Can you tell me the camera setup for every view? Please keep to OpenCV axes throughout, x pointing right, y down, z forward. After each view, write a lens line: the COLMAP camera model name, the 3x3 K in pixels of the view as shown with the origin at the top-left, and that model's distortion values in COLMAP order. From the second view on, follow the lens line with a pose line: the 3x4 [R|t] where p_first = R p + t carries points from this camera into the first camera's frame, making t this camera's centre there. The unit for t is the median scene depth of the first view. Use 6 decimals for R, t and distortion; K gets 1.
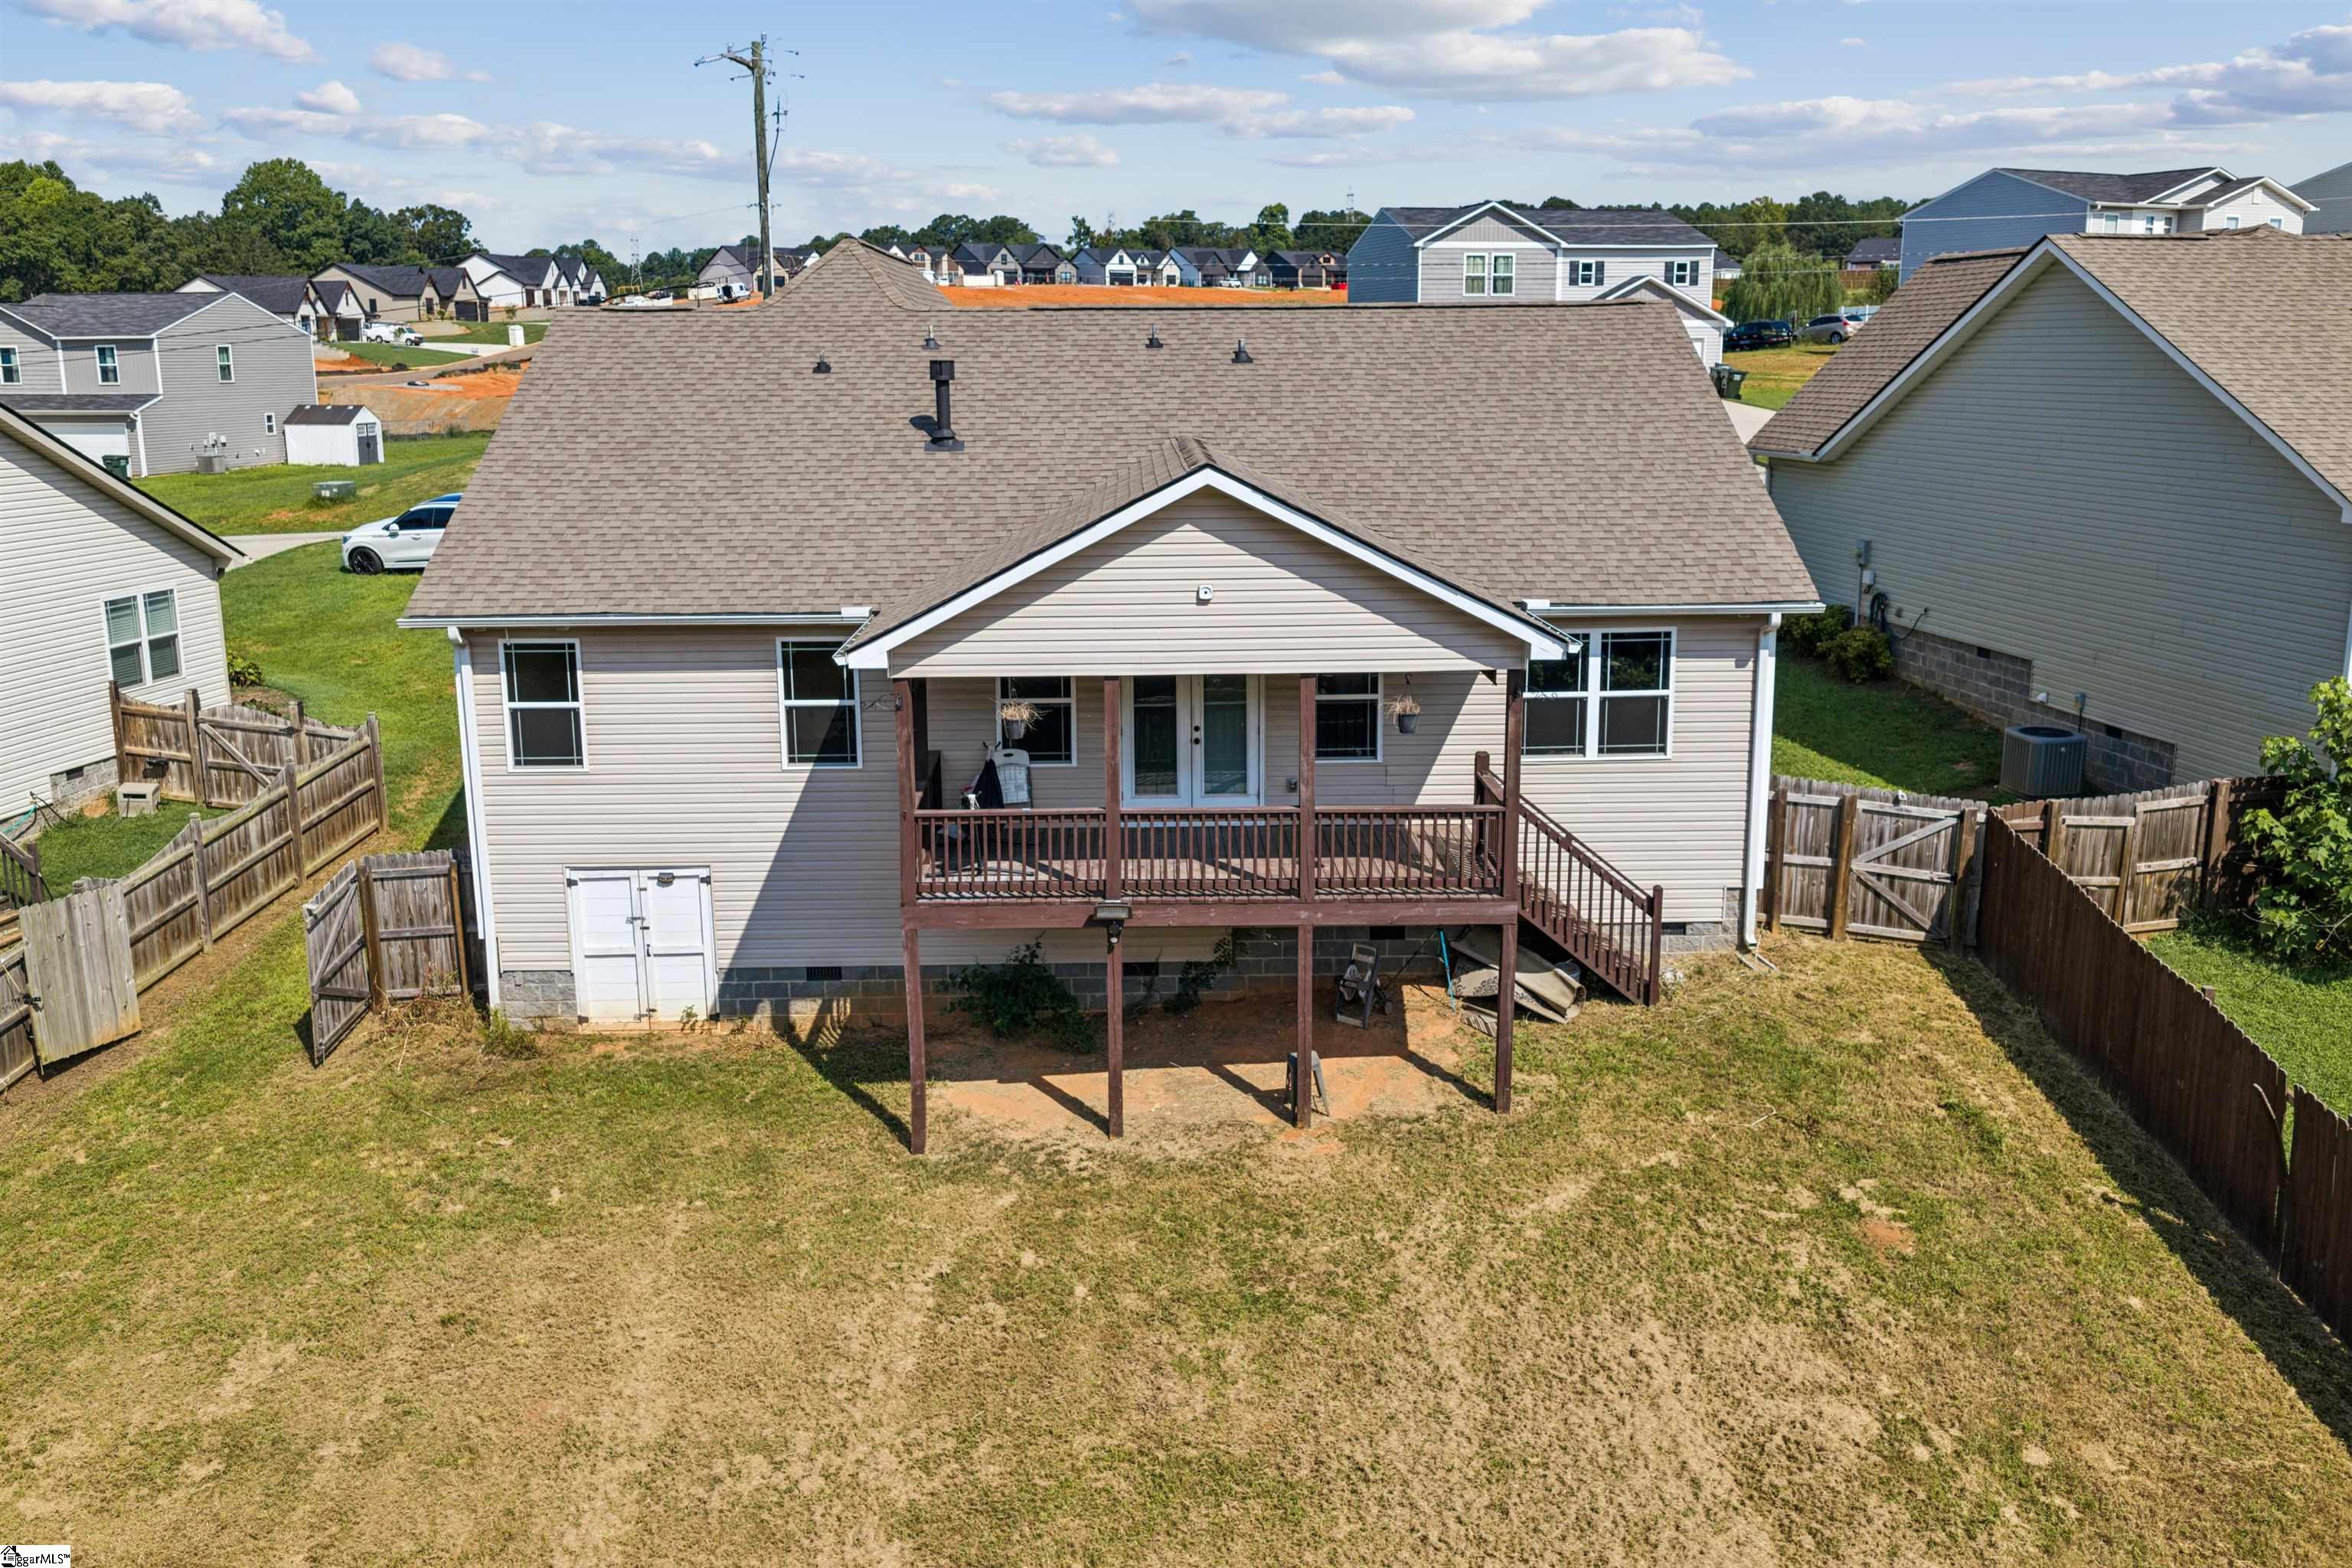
lens RADIAL K [[1893.4, 0, 1210.7], [0, 1893.4, 776.8], [0, 0, 1]] dist [0.003873, -0.007870]
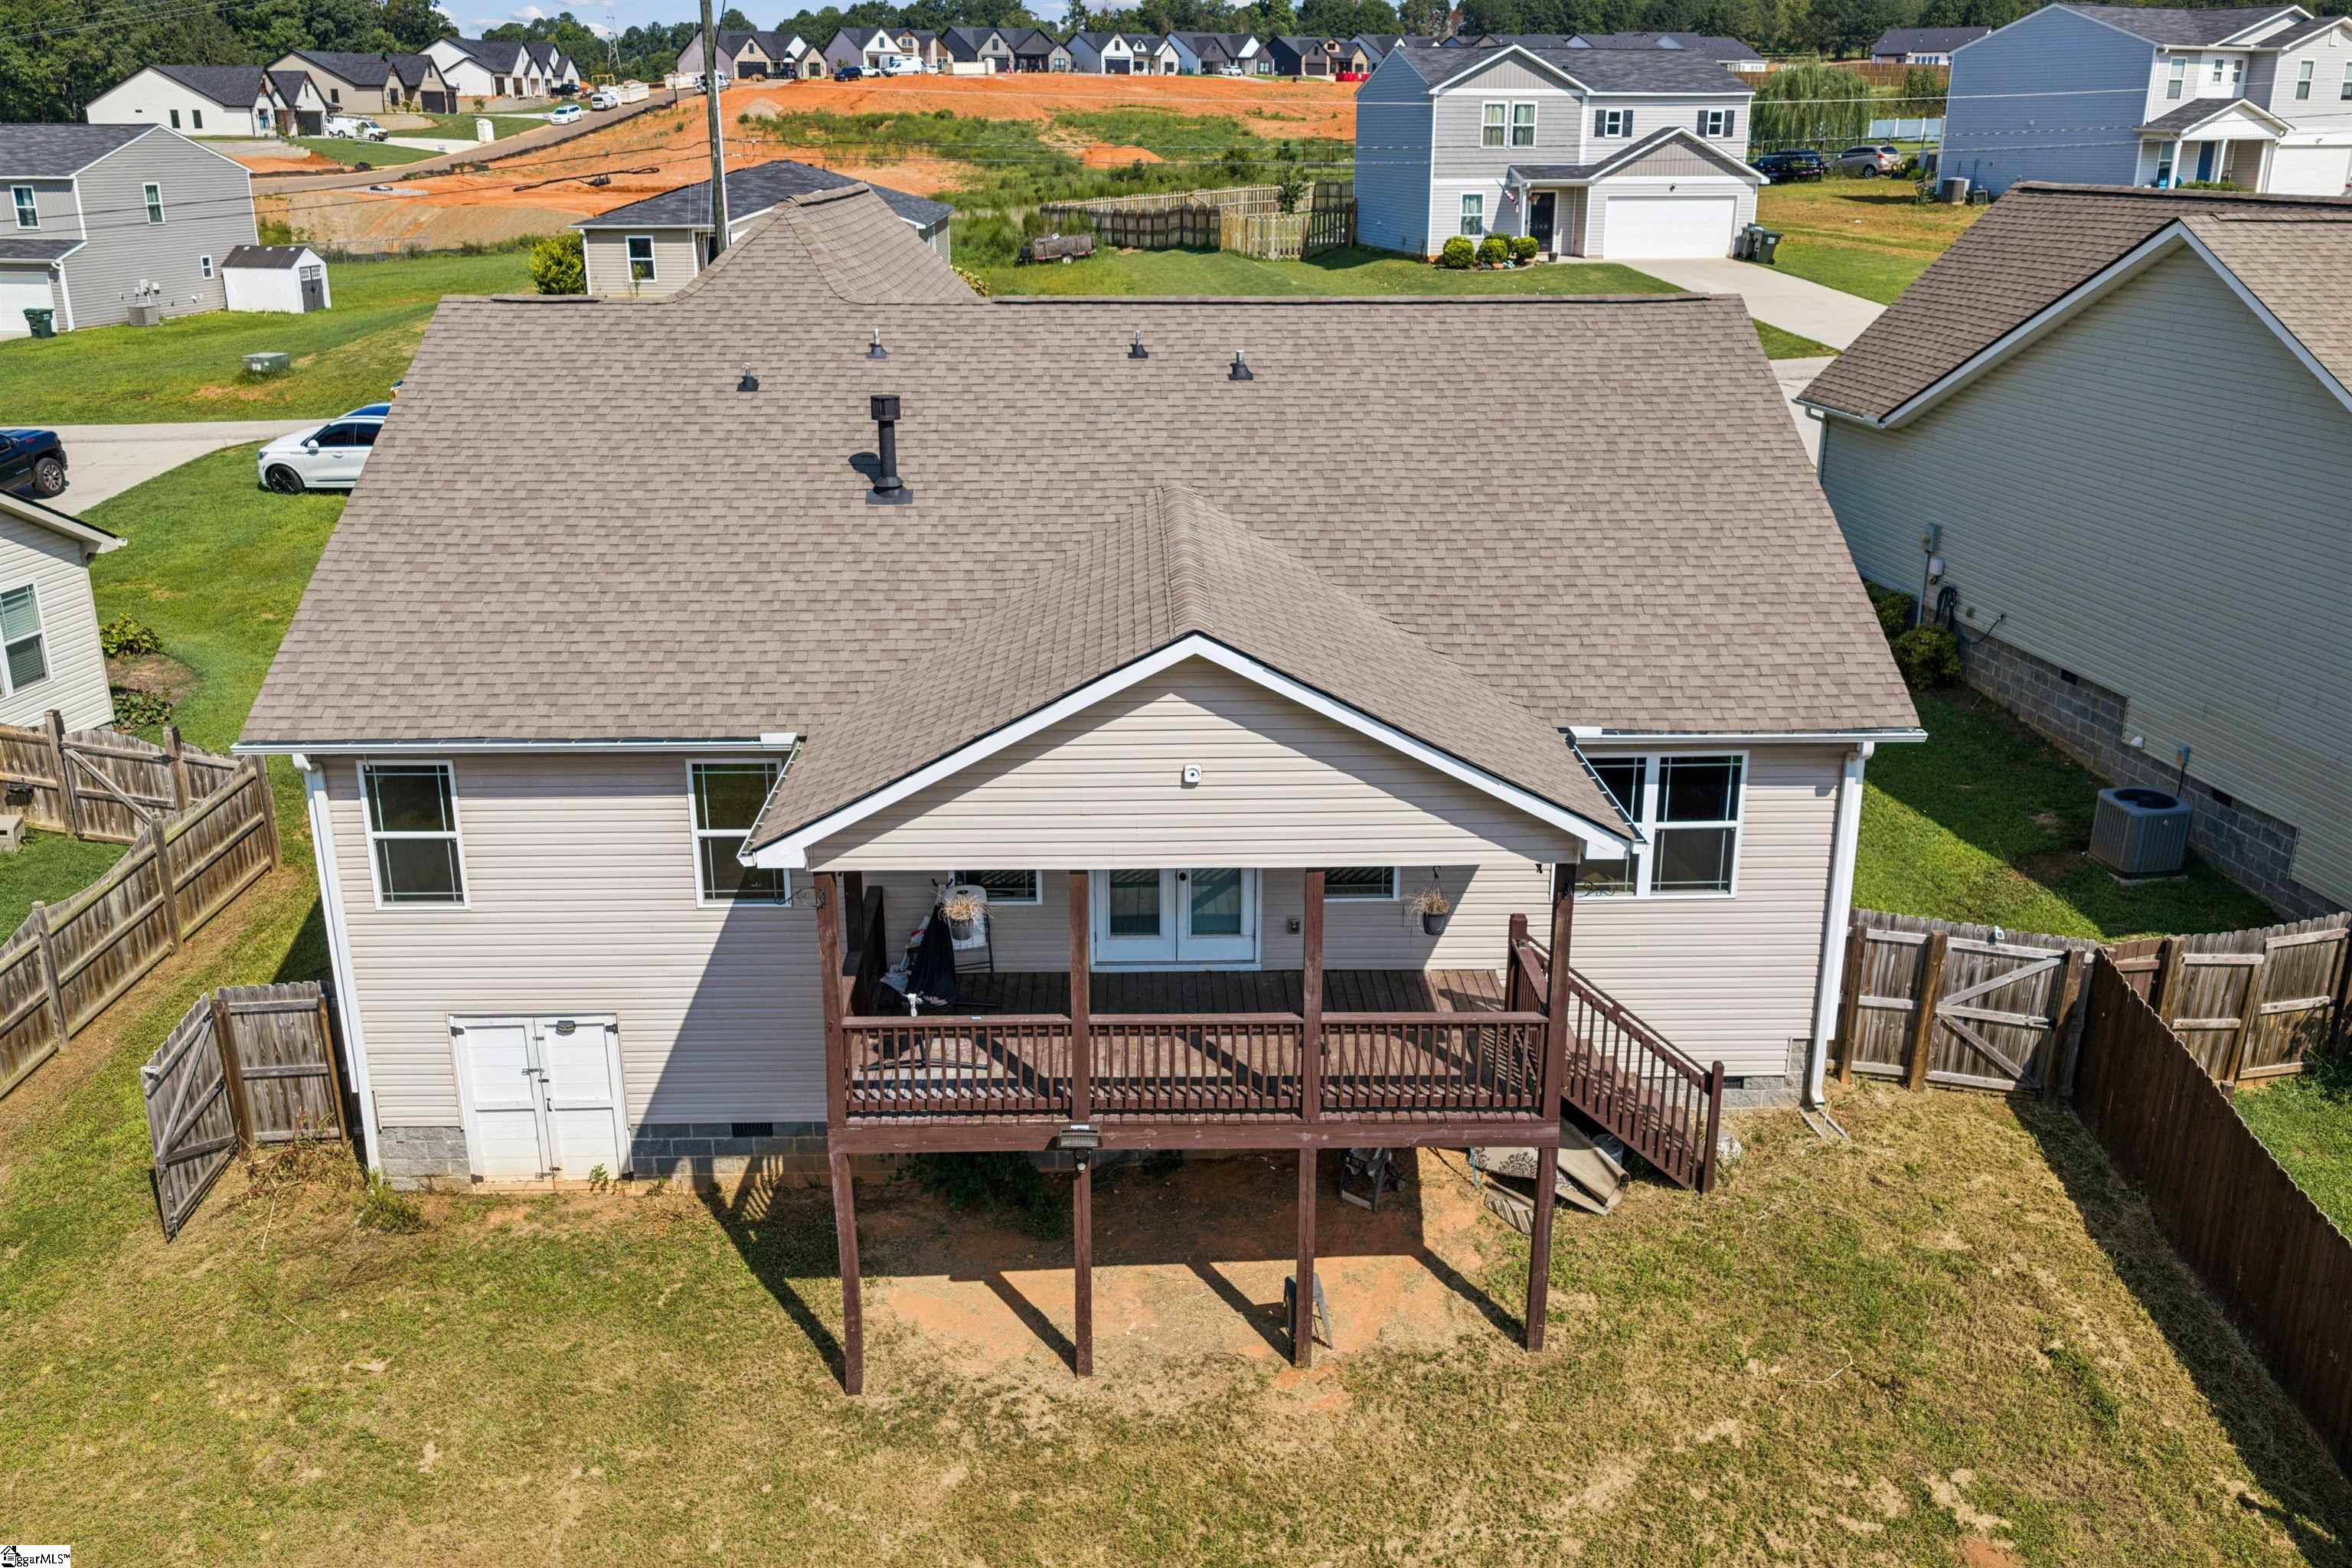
lens RADIAL K [[1893.4, 0, 1210.7], [0, 1893.4, 776.8], [0, 0, 1]] dist [0.003873, -0.007870]
pose [[0.999961, 0.008242, 0.003151, 0.002213], [-0.008527, 0.994430, 0.105055, -0.150887], [-0.002268, -0.105077, 0.994461, 0.151578]]
